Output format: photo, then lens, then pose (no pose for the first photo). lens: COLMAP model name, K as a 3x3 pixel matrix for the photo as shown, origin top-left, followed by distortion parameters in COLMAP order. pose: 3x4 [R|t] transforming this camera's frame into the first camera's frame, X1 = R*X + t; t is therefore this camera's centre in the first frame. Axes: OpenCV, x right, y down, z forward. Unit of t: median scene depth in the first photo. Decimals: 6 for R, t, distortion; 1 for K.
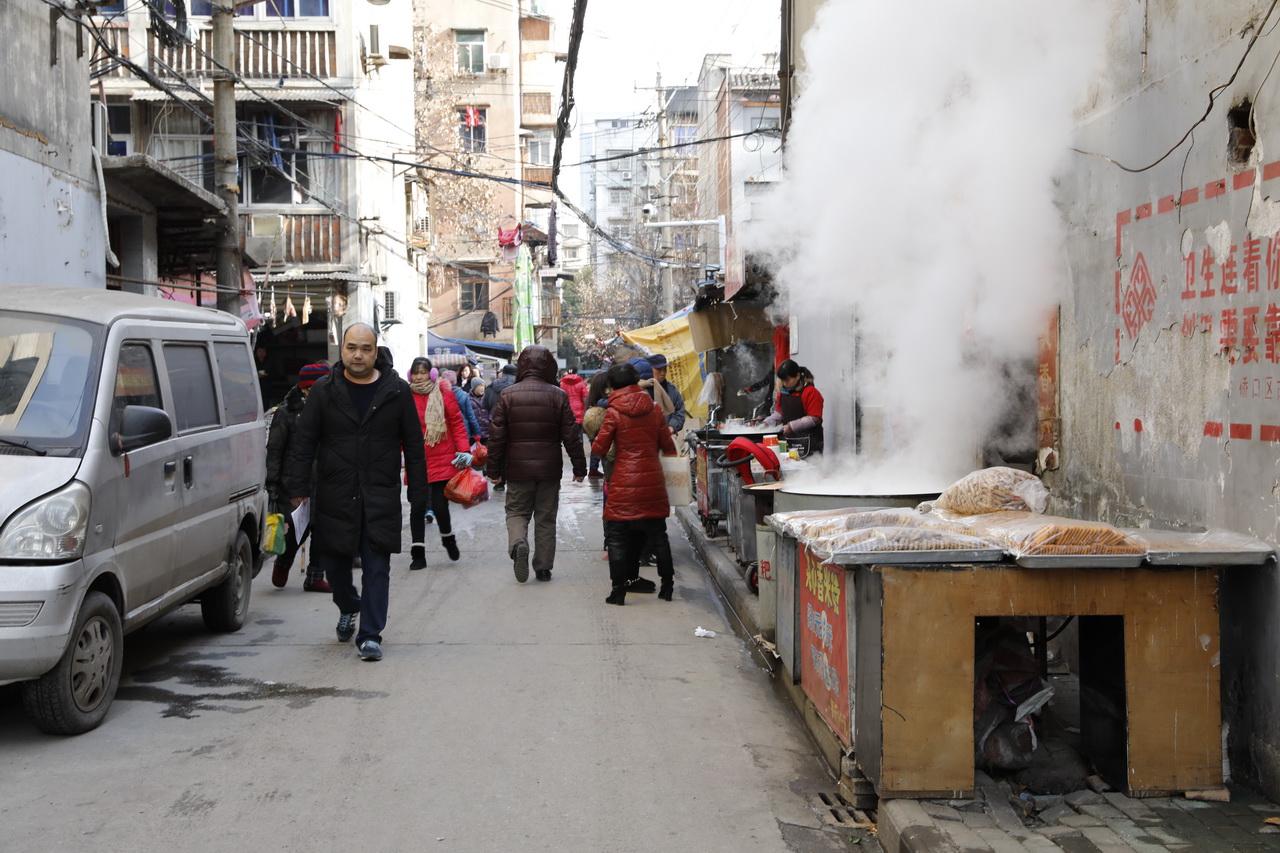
lens RADIAL K [[1681.9, 0, 644.5], [0, 1681.9, 421.6], [0, 0, 1]] dist [0.103271, 0.000000]
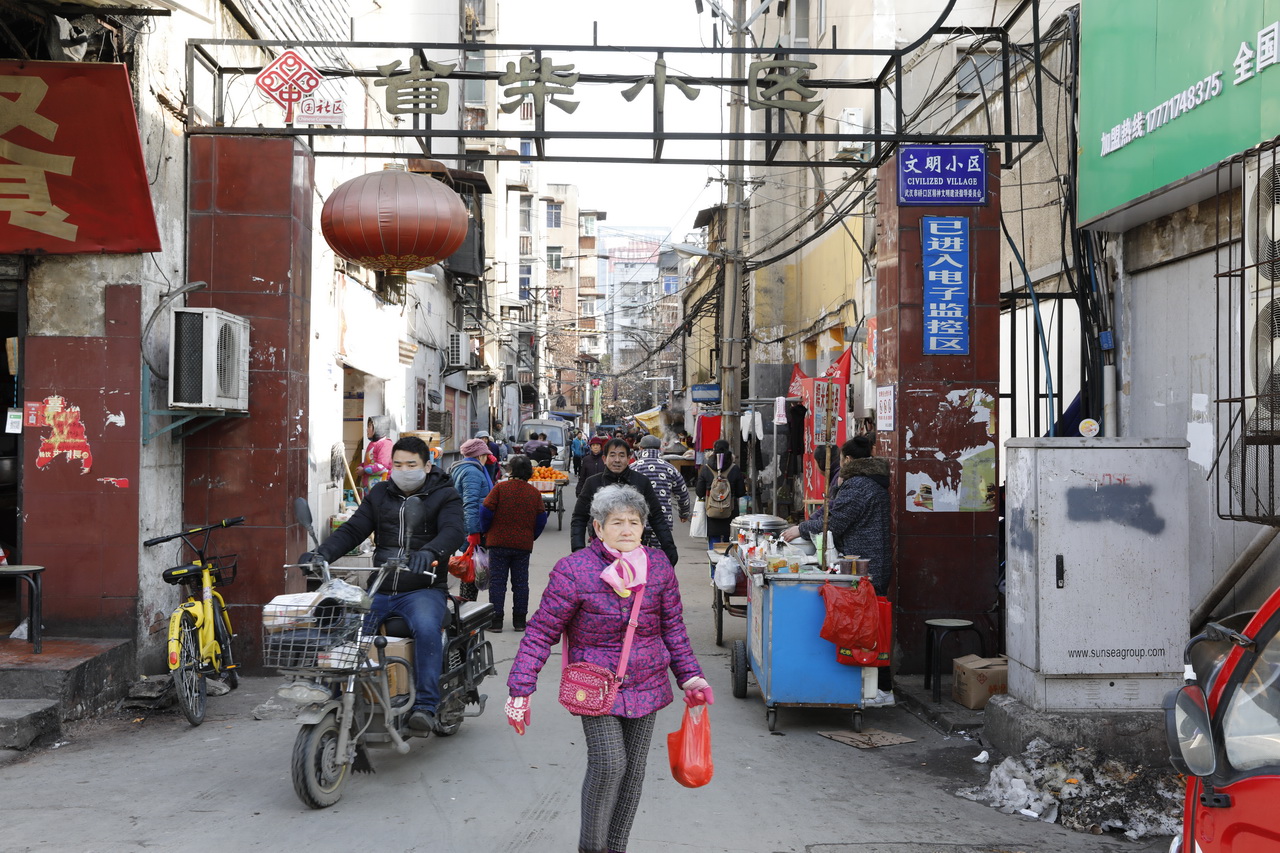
lens RADIAL K [[1367.7, 0, 638.7], [0, 1367.7, 408.6], [0, 0, 1]] dist [0.038879, 0.000000]
pose [[0.999868, 0.015814, -0.003742, 0.000487], [-0.015954, 0.999042, -0.040757, 0.052112], [0.003093, 0.040812, 0.999162, -2.669549]]
